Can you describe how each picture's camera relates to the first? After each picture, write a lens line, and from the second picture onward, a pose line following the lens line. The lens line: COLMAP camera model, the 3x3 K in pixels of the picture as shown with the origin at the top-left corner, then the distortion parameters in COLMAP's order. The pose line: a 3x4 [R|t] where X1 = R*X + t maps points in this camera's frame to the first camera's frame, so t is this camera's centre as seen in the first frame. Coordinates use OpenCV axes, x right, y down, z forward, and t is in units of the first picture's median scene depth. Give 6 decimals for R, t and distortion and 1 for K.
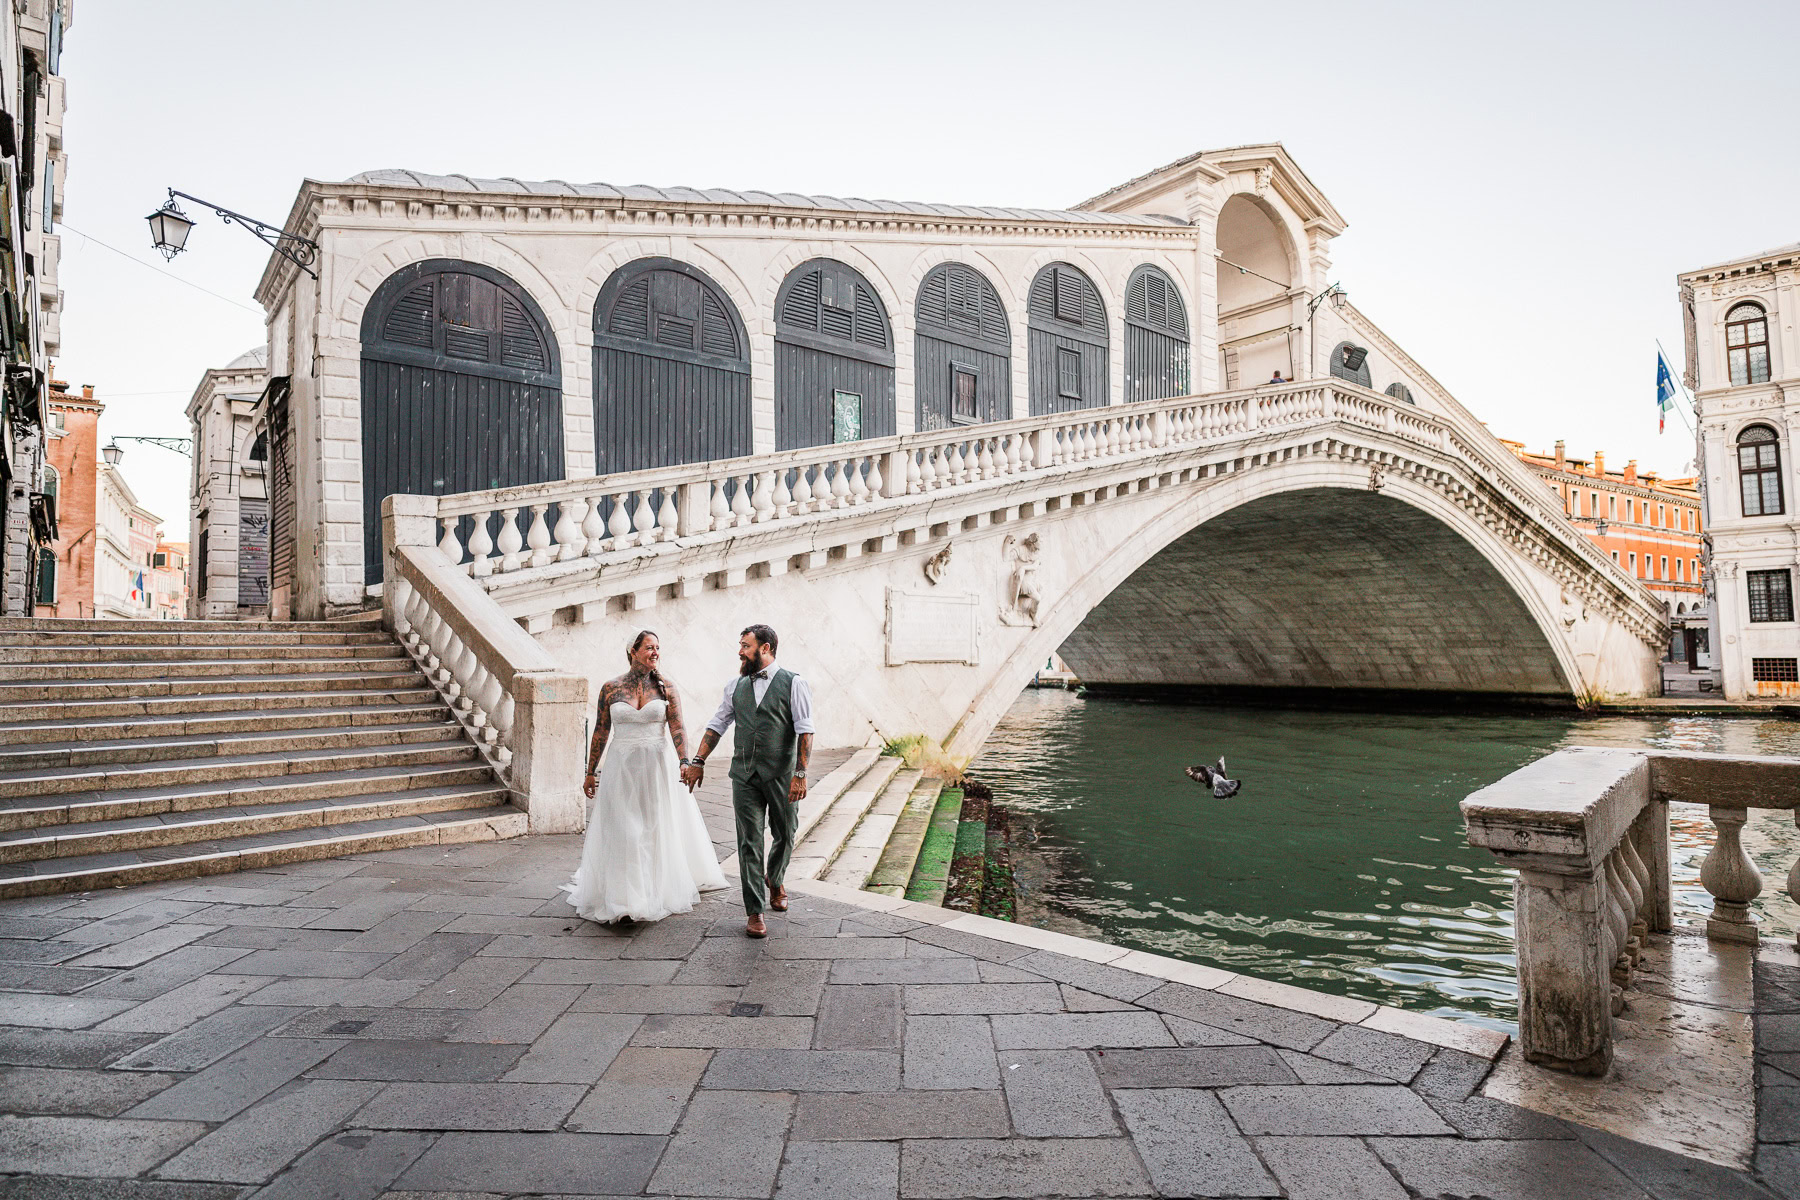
lens RADIAL K [[1014.8, 0, 900.0], [0, 1014.8, 600.0], [0, 0, 1]] dist [-0.001483, 0.000327]
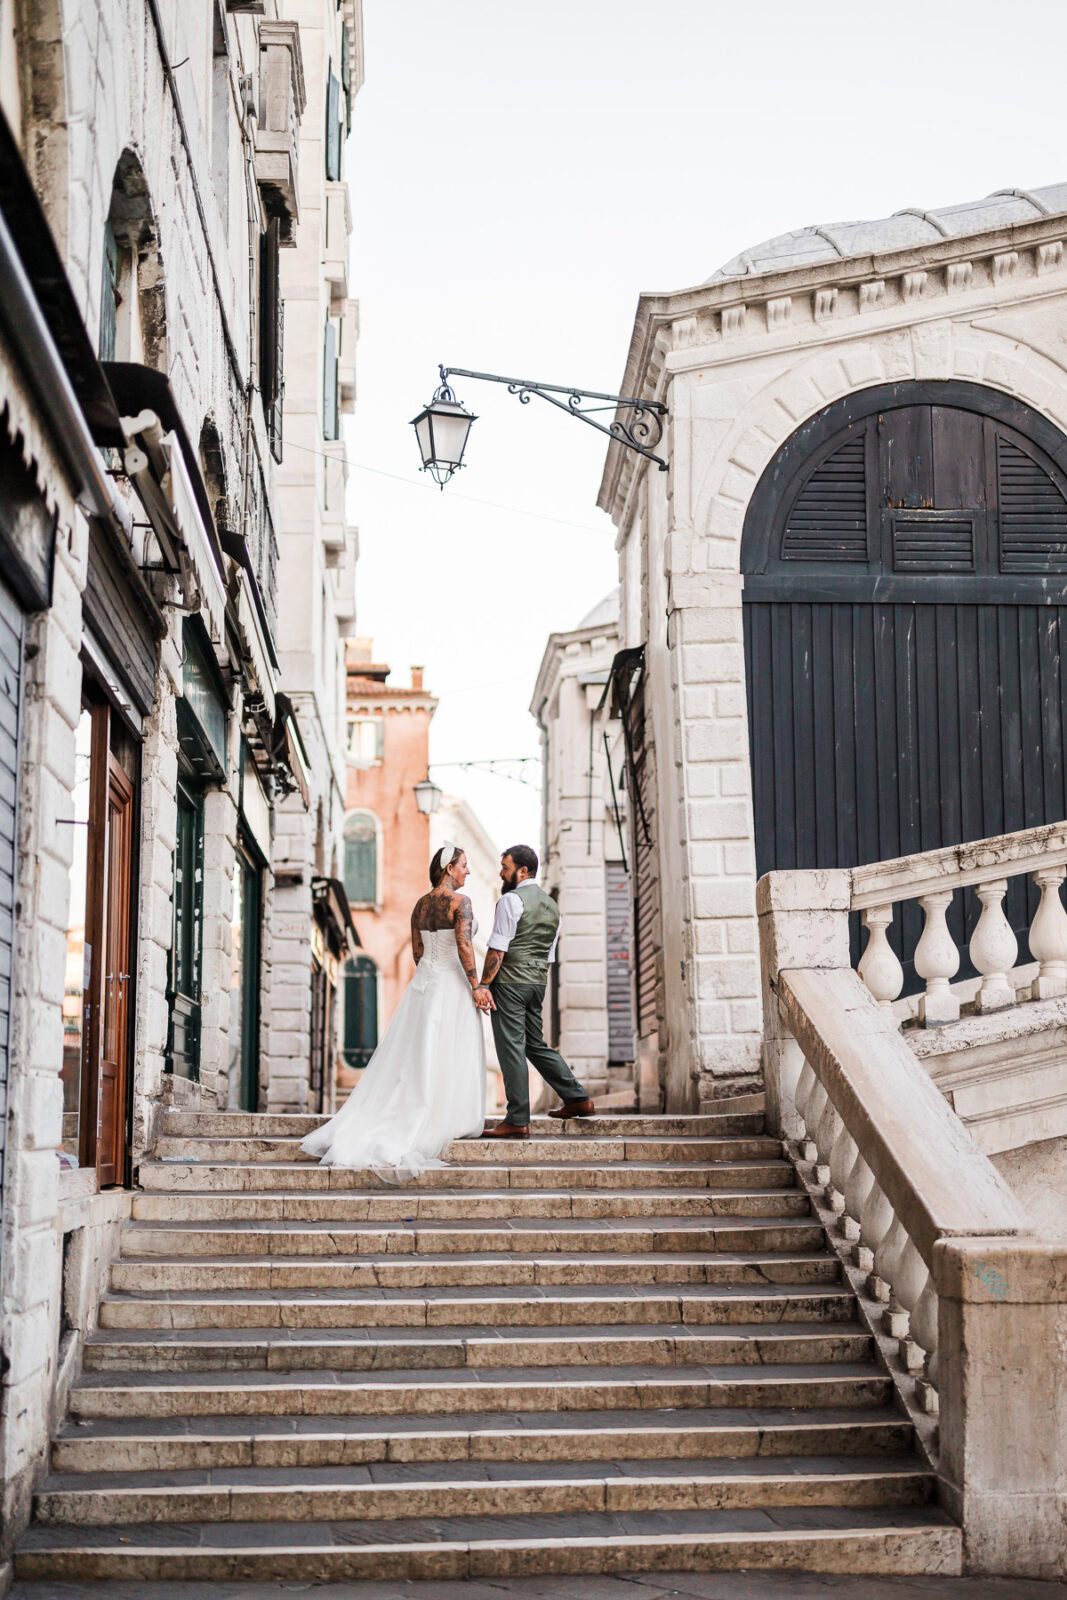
lens RADIAL K [[2402.9, 0, 533.5], [0, 2402.9, 800.0], [0, 0, 1]] dist [-0.012625, 0.045142]
pose [[0.791692, -0.074090, -0.606411, 0.161482], [0.023793, 0.995605, -0.090579, -0.032921], [0.610457, 0.057282, 0.789975, -0.054297]]
